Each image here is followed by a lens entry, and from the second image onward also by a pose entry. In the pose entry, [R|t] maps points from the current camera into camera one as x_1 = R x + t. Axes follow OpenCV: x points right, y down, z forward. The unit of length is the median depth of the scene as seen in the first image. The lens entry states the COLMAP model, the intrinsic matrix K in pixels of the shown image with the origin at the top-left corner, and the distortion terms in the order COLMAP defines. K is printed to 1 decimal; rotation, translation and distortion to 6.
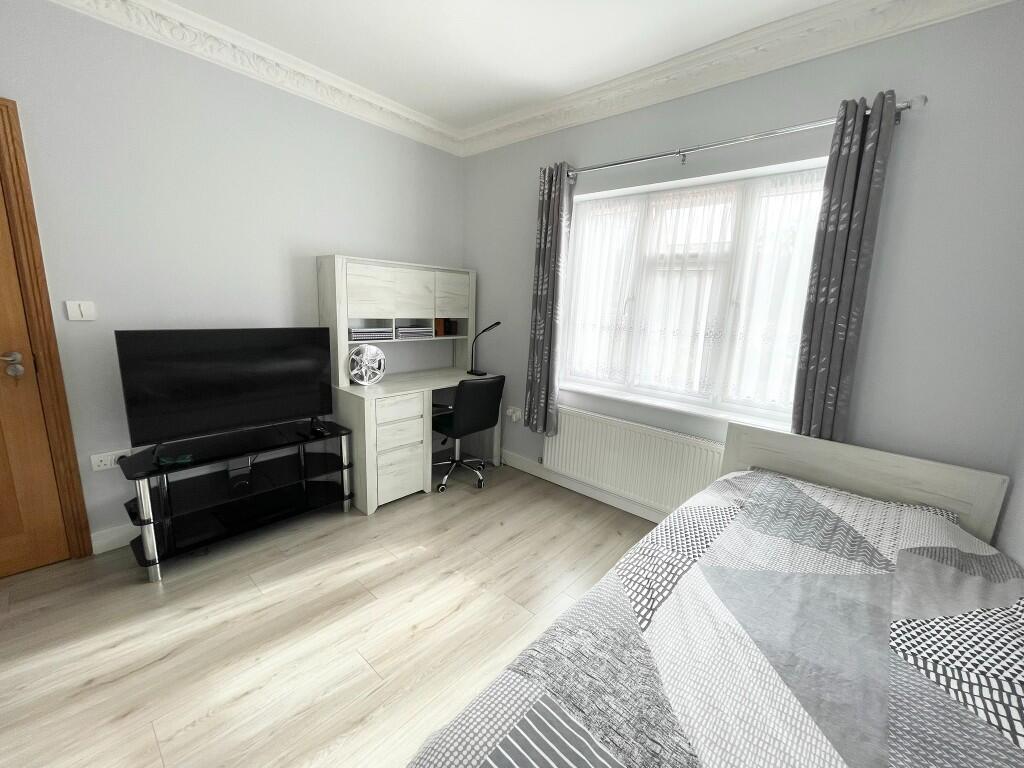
lens RADIAL K [[415.5, 0, 512.0], [0, 415.5, 384.0], [0, 0, 1]] dist [0.000904, -0.000587]
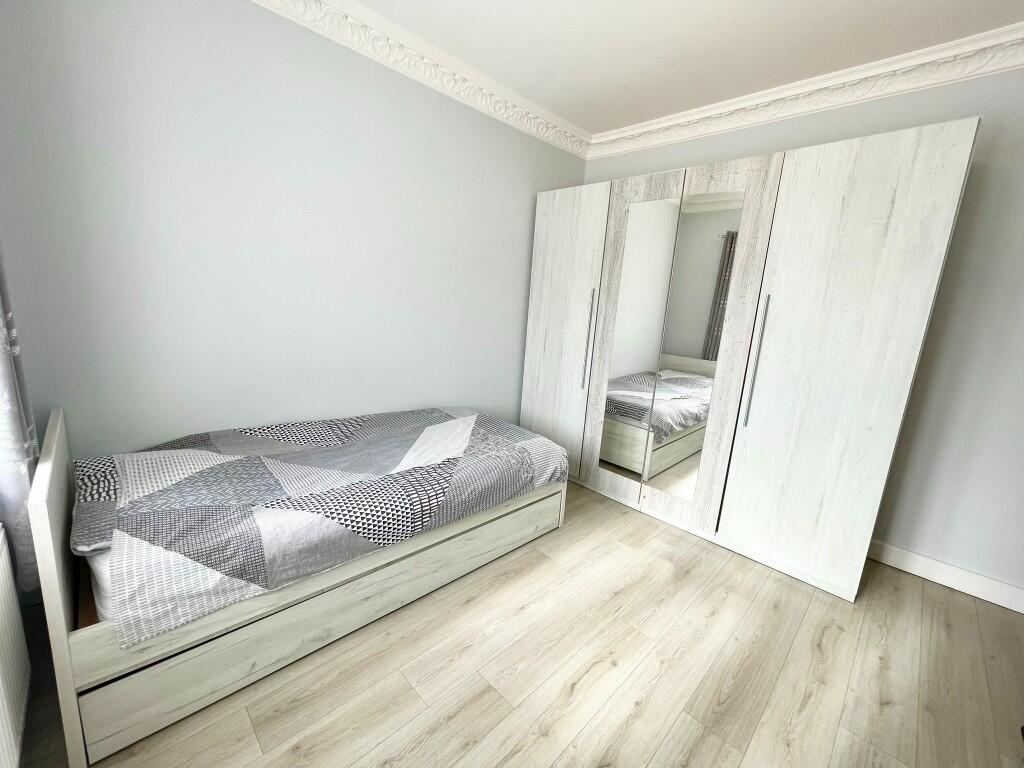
lens RADIAL K [[415.5, 0, 512.0], [0, 415.5, 384.0], [0, 0, 1]] dist [0.000904, -0.000587]
pose [[-0.991696, -0.122783, 0.038254, 0.029243], [-0.098414, 0.916022, 0.388868, -0.326011], [-0.082788, 0.381874, -0.920499, 1.727379]]
